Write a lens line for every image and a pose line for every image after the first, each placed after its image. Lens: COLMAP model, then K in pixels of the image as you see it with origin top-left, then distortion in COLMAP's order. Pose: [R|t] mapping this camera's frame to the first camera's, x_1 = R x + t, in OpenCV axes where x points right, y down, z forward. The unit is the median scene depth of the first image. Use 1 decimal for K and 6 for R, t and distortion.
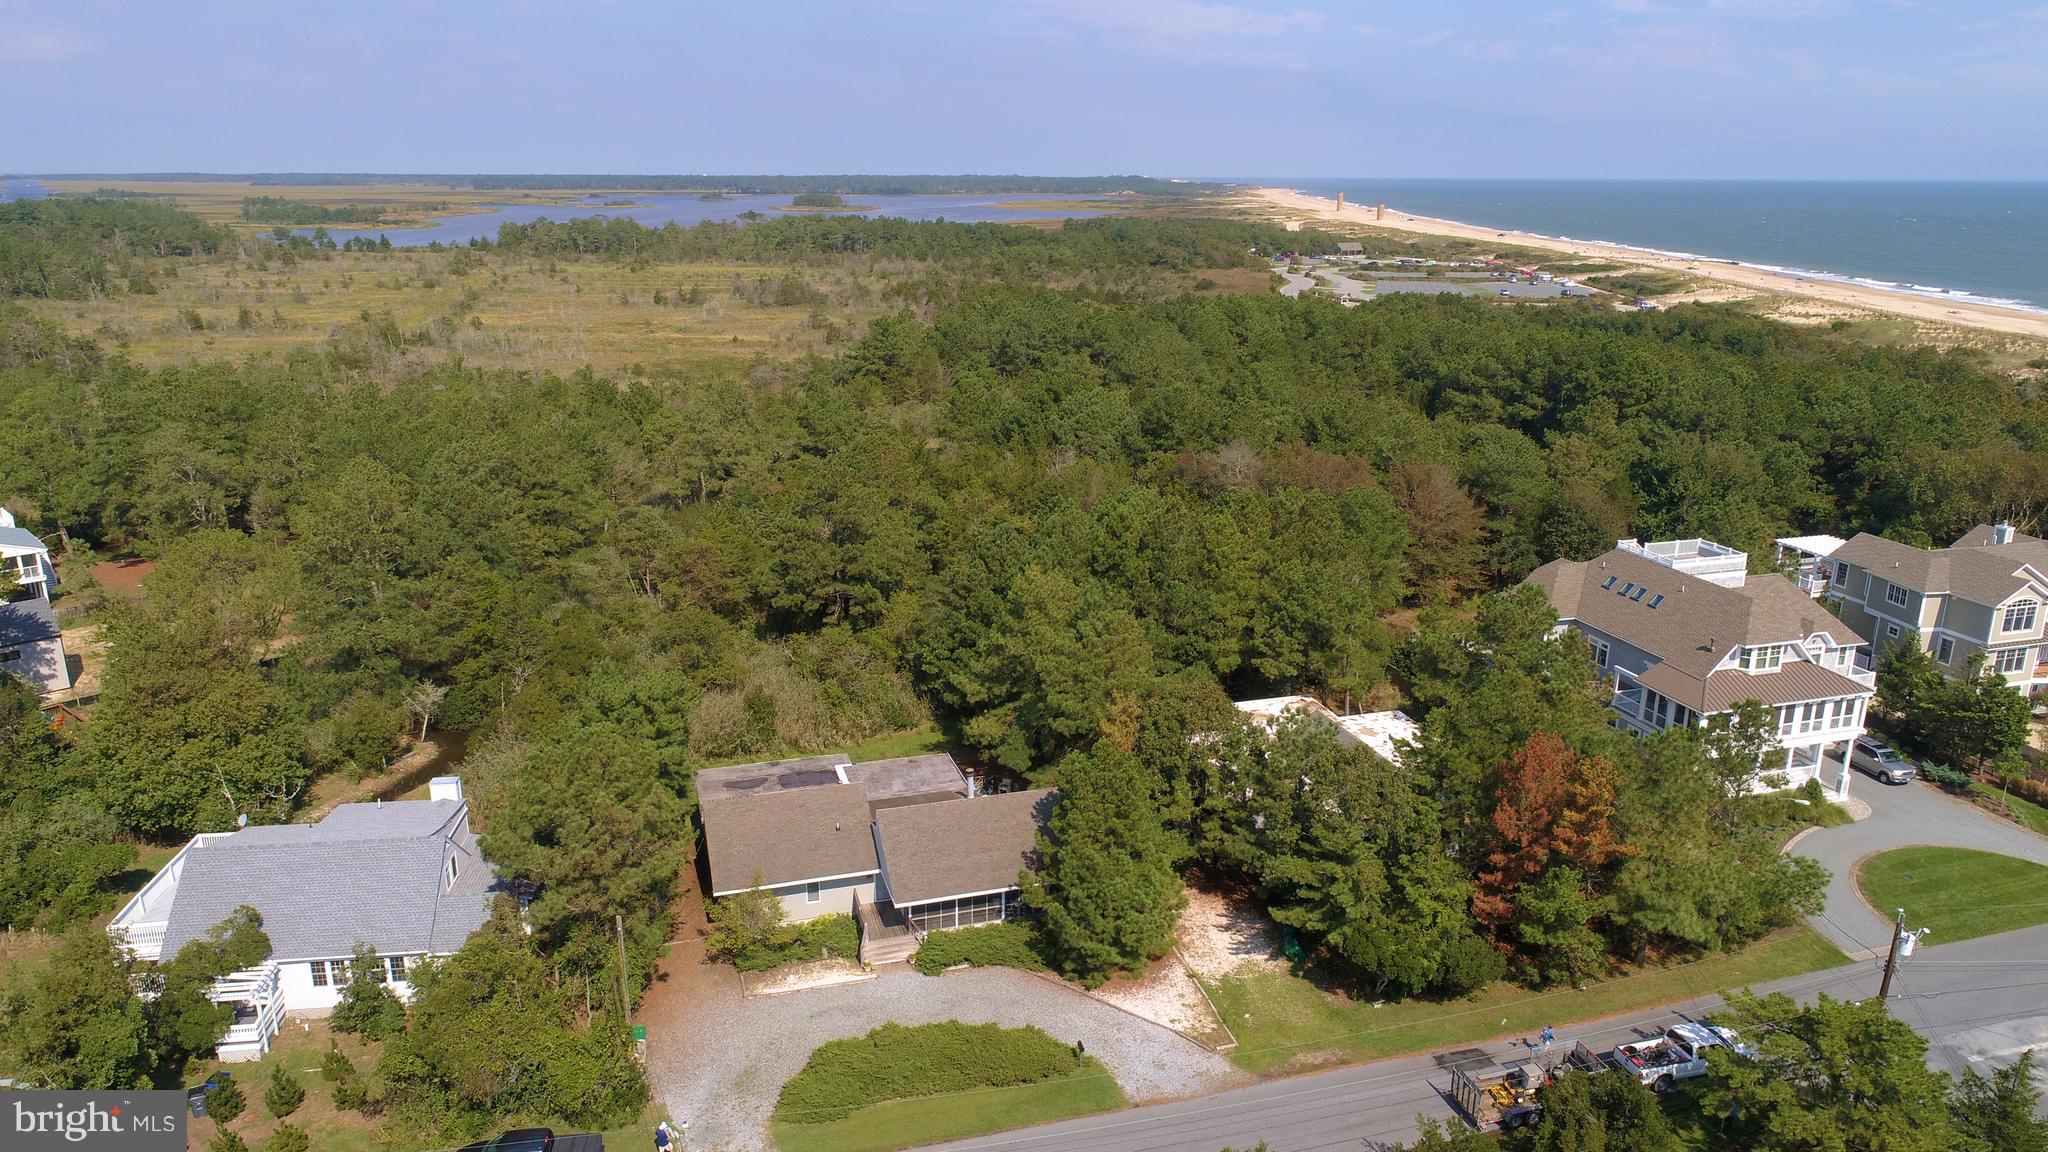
lens RADIAL K [[1378.5, 0, 1020.5], [0, 1378.5, 582.1], [0, 0, 1]] dist [0.005333, -0.002628]
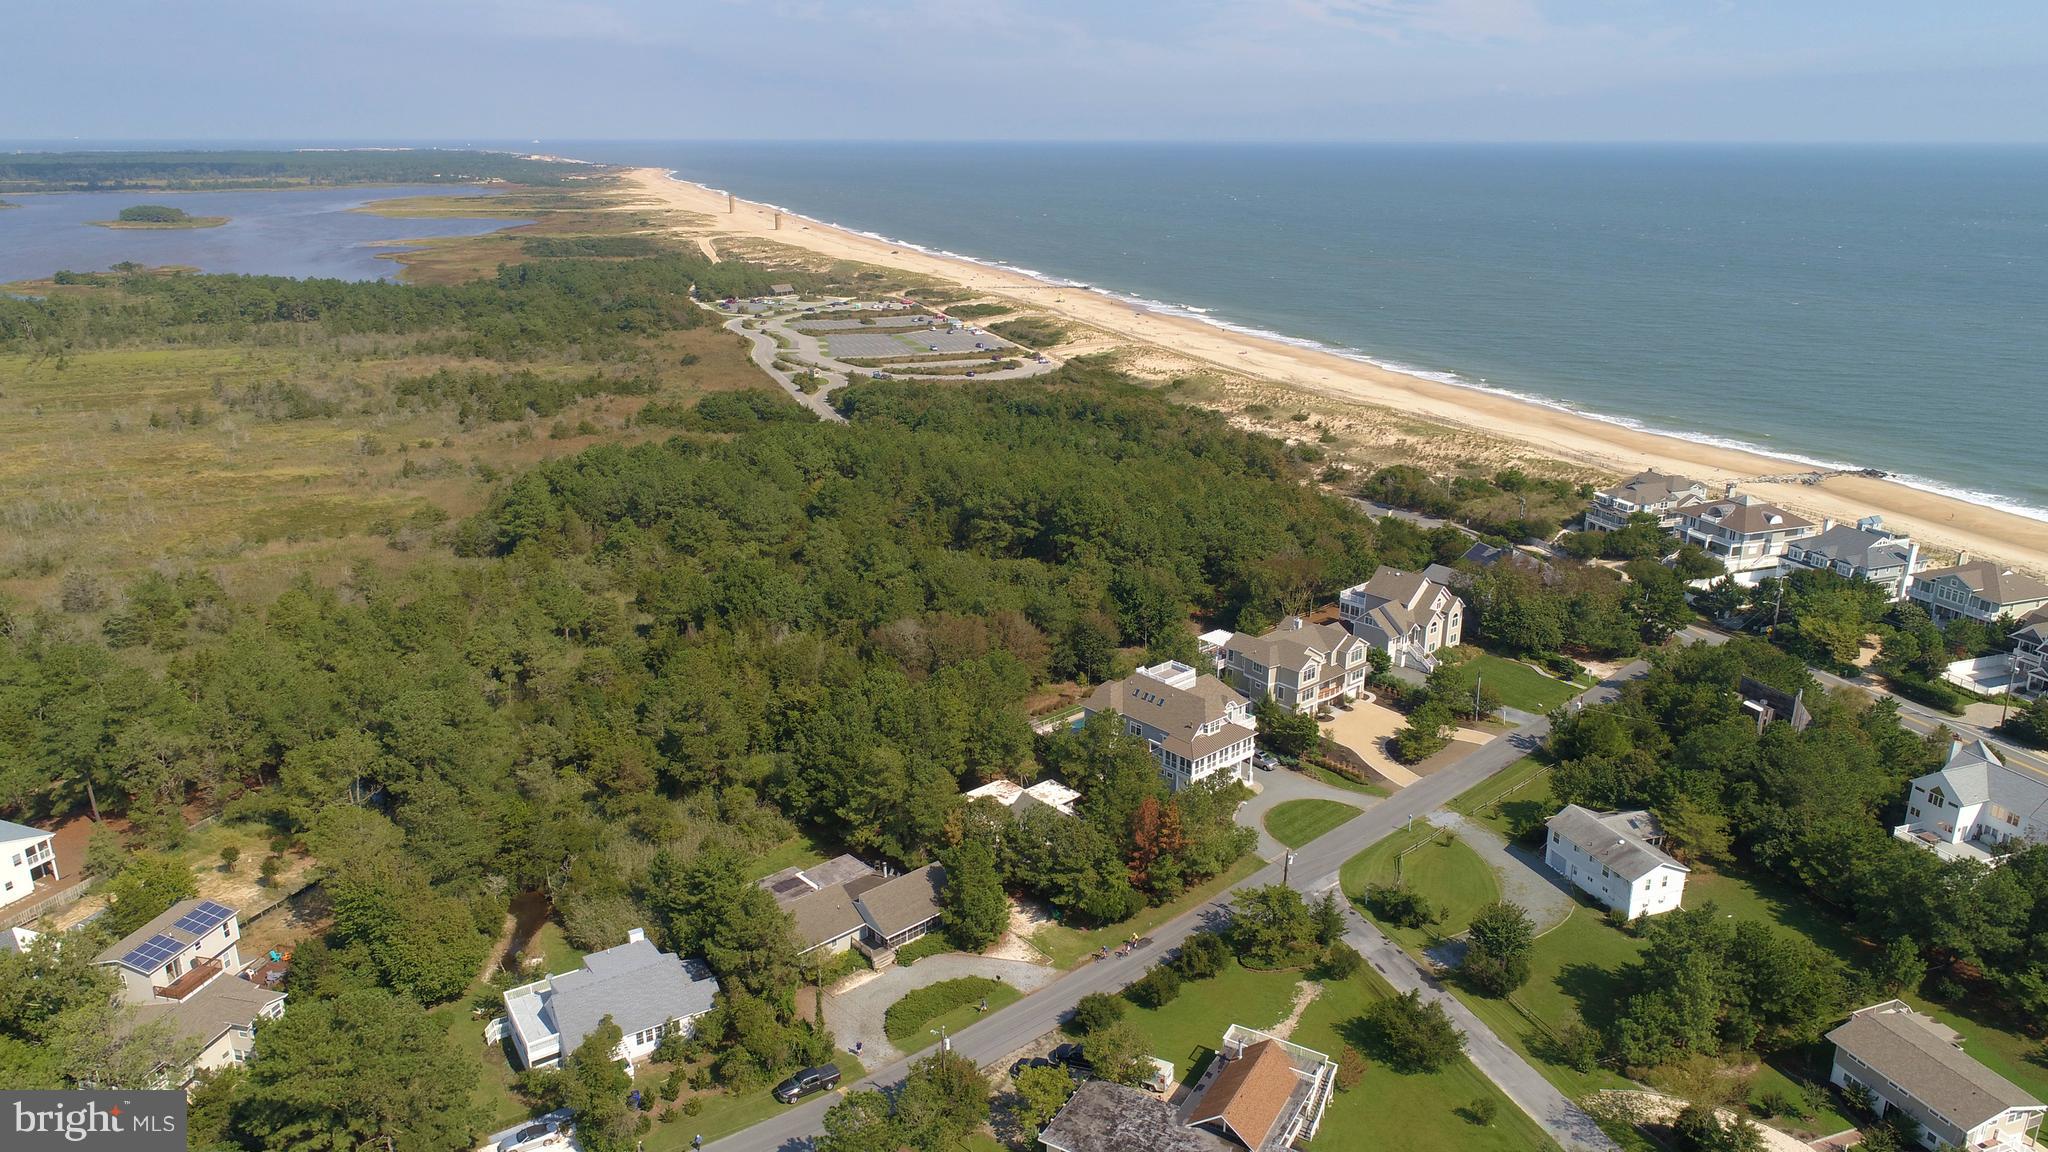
lens RADIAL K [[1378.5, 0, 1020.5], [0, 1378.5, 578.0], [0, 0, 1]] dist [0.005333, -0.002628]
pose [[0.904414, -0.133275, 0.405307, -0.544733], [0.123430, 0.991069, 0.050461, -0.309358], [-0.408412, 0.004389, 0.912787, -0.794889]]
